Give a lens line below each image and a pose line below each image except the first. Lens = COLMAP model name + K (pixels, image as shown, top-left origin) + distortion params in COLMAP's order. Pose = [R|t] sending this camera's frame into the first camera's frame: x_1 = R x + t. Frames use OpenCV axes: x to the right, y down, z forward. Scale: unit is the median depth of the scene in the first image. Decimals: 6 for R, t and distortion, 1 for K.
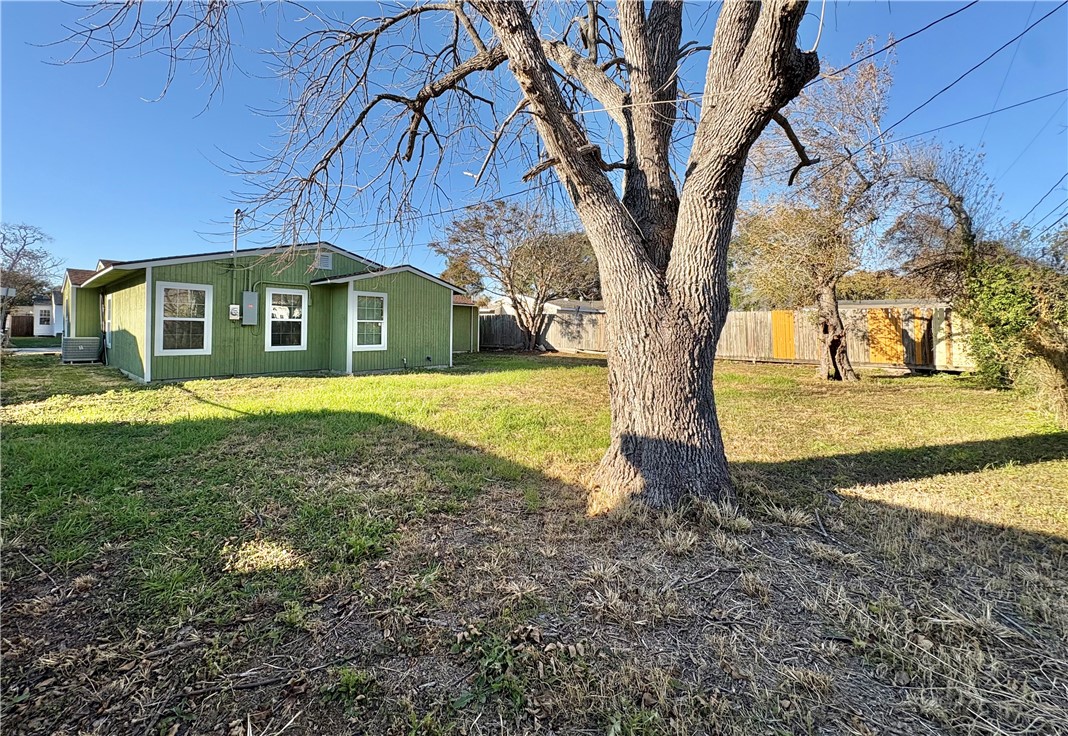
lens RADIAL K [[393.6, 0, 557.8], [0, 393.6, 327.0], [0, 0, 1]] dist [0.000079, 0.000013]
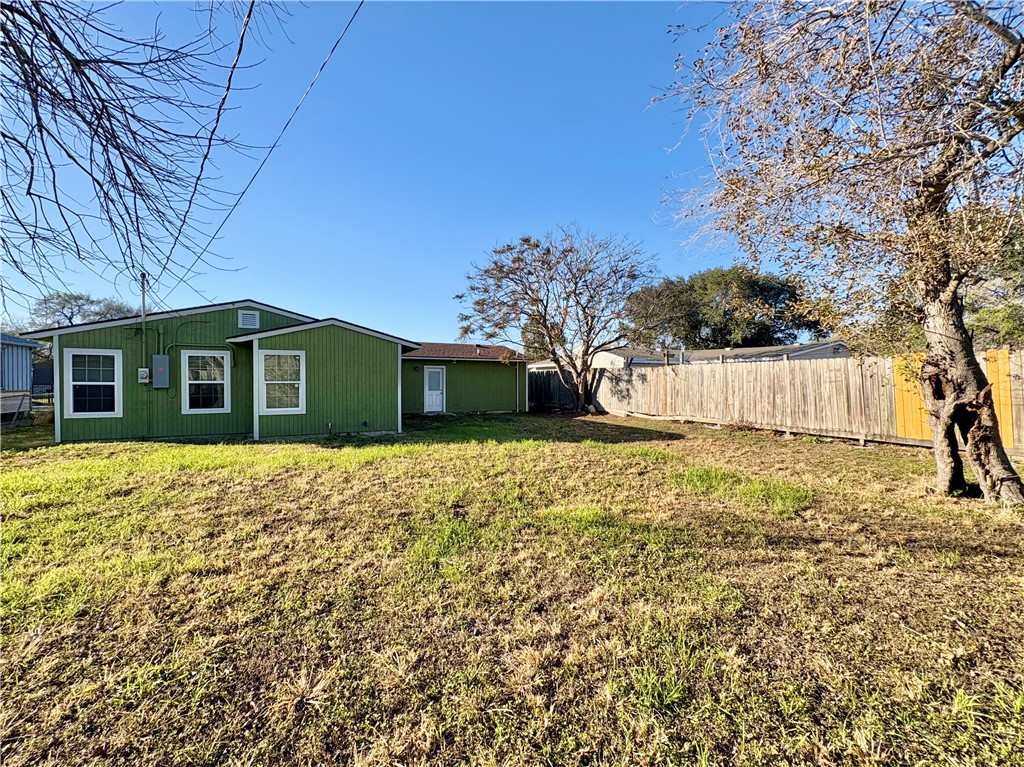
lens RADIAL K [[414.2, 0, 510.7], [0, 414.2, 385.1], [0, 0, 1]] dist [0.002393, 0.000186]
pose [[0.921393, -0.007294, -0.388563, 0.397733], [0.009479, 0.999948, 0.003705, -0.006844], [0.388516, -0.007097, 0.921415, 0.330129]]
